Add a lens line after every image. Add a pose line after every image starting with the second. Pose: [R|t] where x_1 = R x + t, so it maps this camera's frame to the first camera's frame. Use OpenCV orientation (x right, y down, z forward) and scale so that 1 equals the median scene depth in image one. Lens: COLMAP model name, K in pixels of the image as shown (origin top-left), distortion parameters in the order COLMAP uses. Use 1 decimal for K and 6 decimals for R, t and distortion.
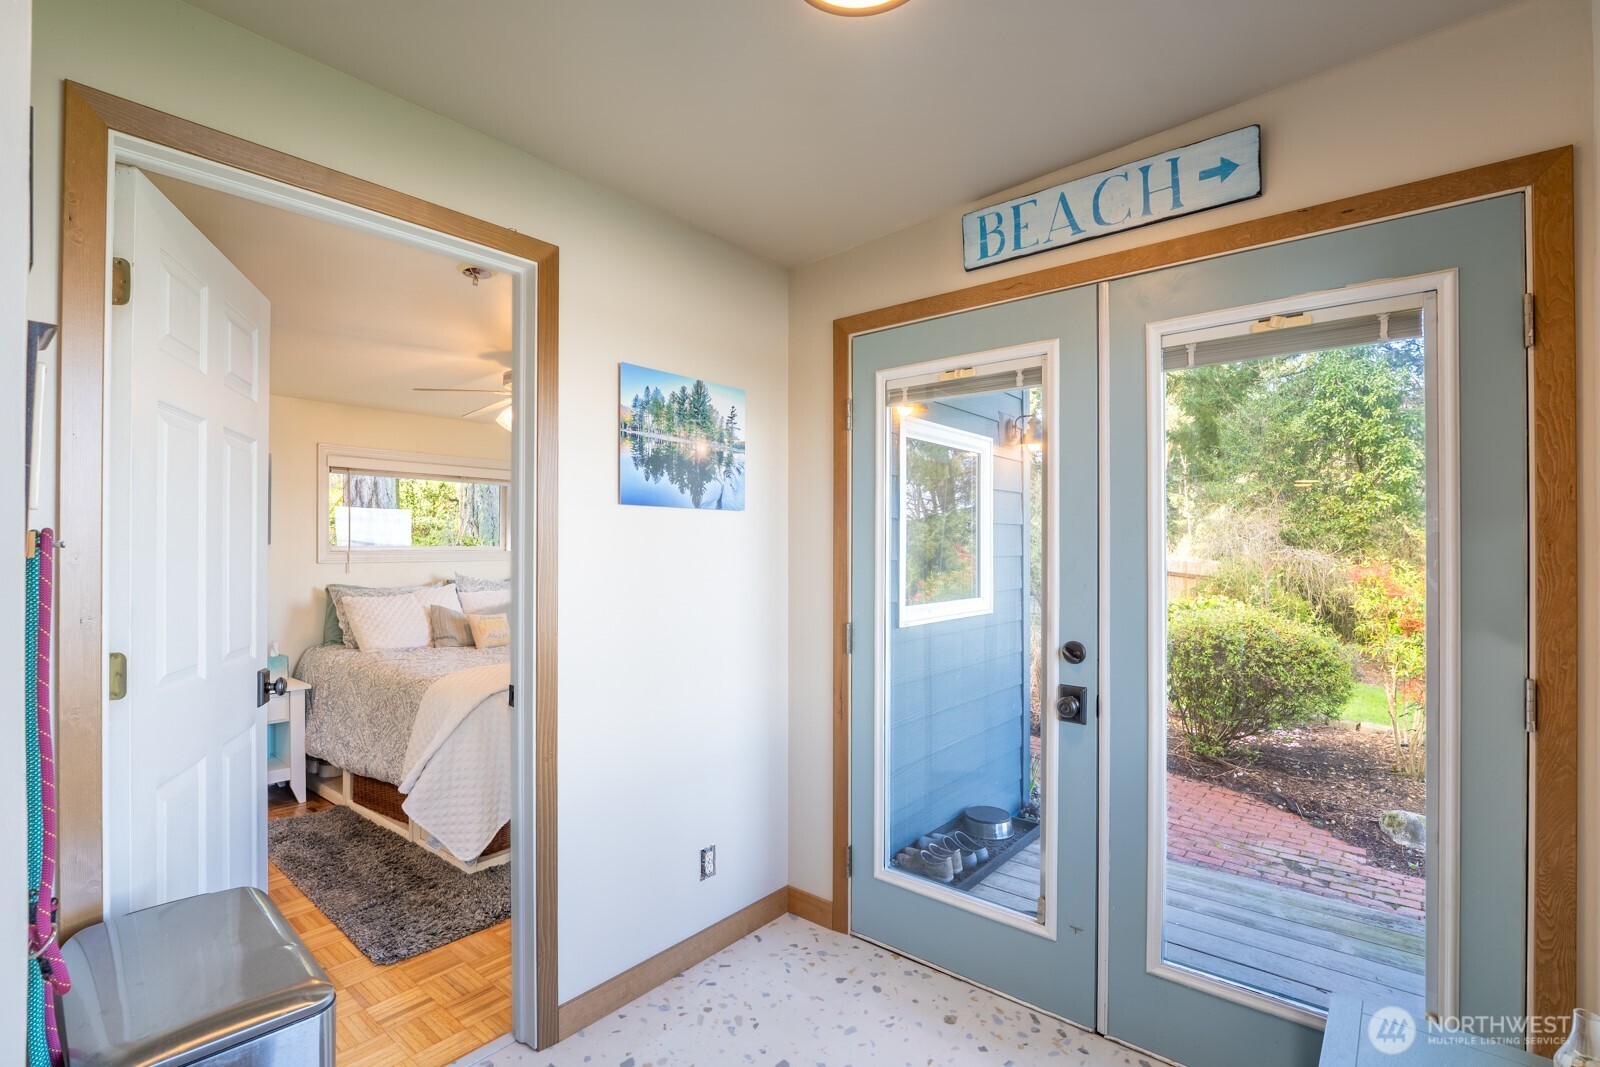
lens RADIAL K [[727.6, 0, 810.8], [0, 727.6, 540.6], [0, 0, 1]] dist [-0.022210, 0.001426]
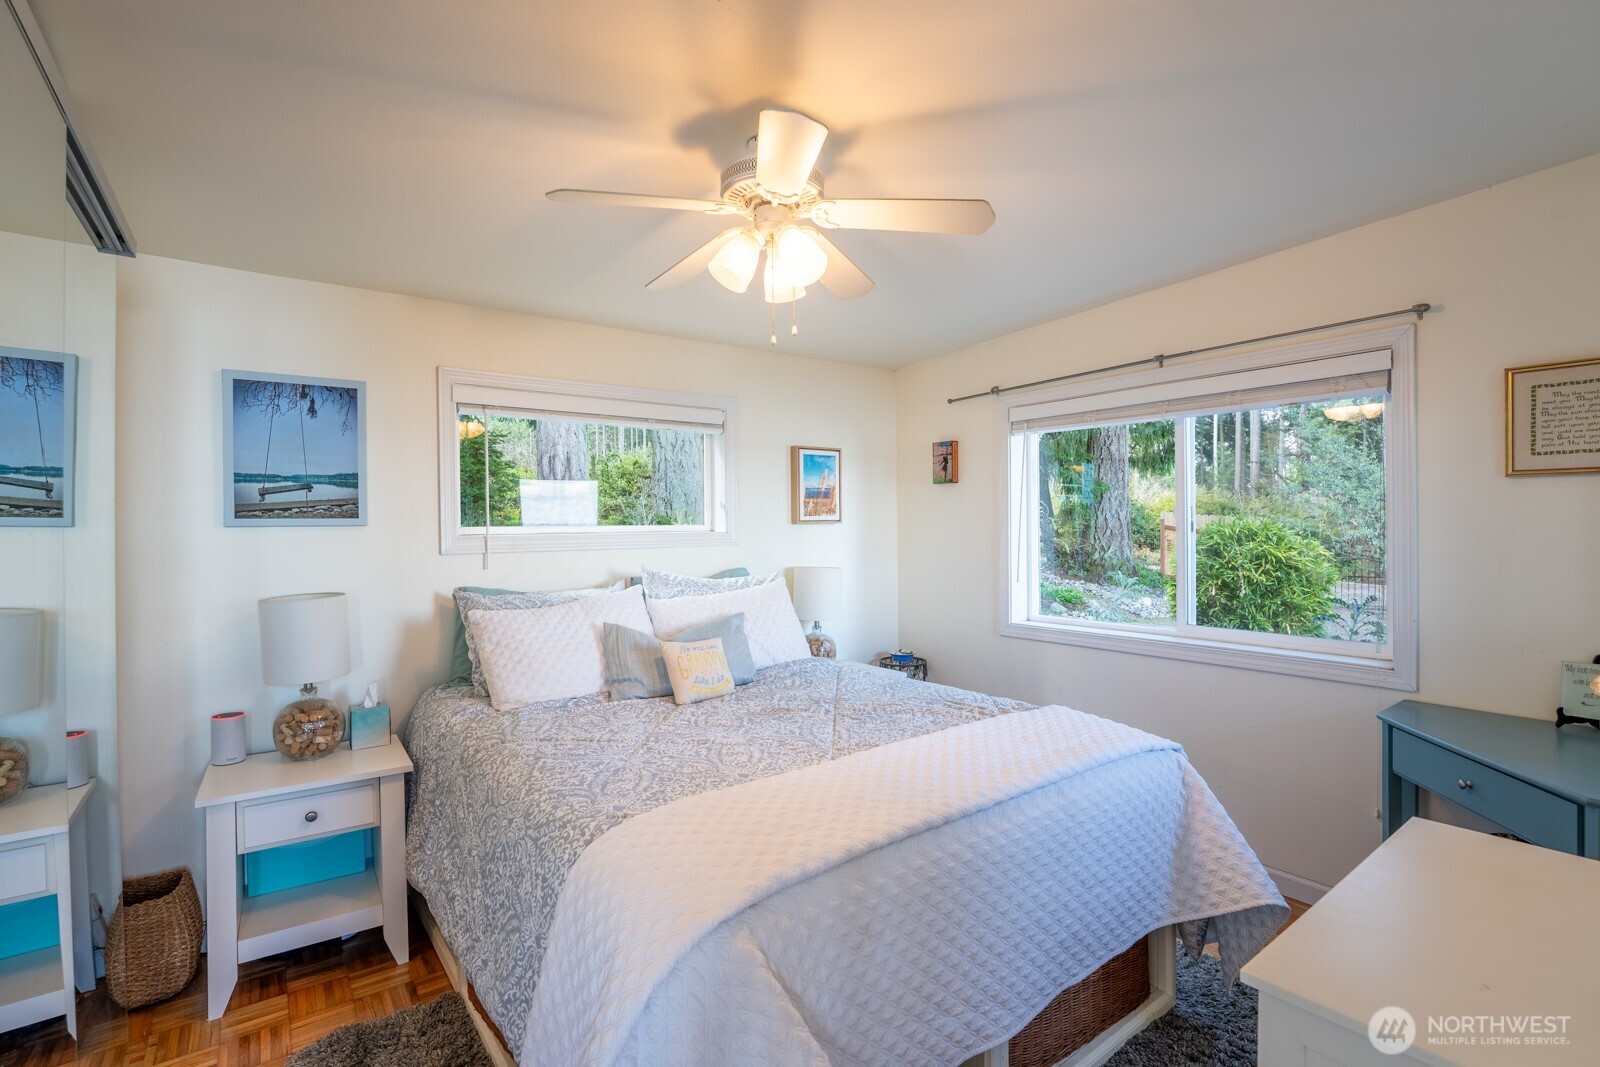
lens RADIAL K [[739.5, 0, 797.5], [0, 739.5, 529.0], [0, 0, 1]] dist [-0.004939, 0.003701]
pose [[0.966506, -0.005061, -0.256594, -0.212772], [0.009740, 0.999809, 0.016967, 0.001058], [0.256459, -0.018898, 0.966370, 0.451781]]
